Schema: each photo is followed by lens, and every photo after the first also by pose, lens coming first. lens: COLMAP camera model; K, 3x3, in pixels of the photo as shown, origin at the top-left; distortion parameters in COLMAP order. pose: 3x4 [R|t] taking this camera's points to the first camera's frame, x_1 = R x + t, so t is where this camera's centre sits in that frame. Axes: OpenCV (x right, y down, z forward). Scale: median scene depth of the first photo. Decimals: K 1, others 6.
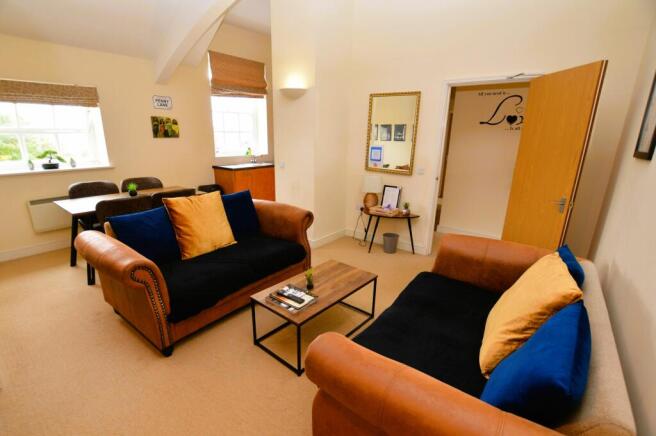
lens RADIAL K [[305.7, 0, 330.7], [0, 305.7, 218.1], [0, 0, 1]] dist [-0.002151, -0.000493]
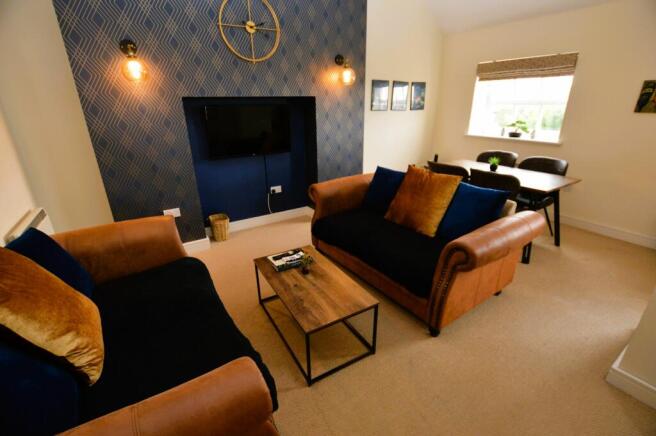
lens RADIAL K [[305.7, 0, 330.7], [0, 305.7, 218.1], [0, 0, 1]] dist [-0.002151, -0.000493]
pose [[-0.305342, 0.330084, -0.893202, 0.409535], [-0.259329, 0.873720, 0.411536, -0.192054], [0.916250, 0.357292, -0.181183, 0.699313]]
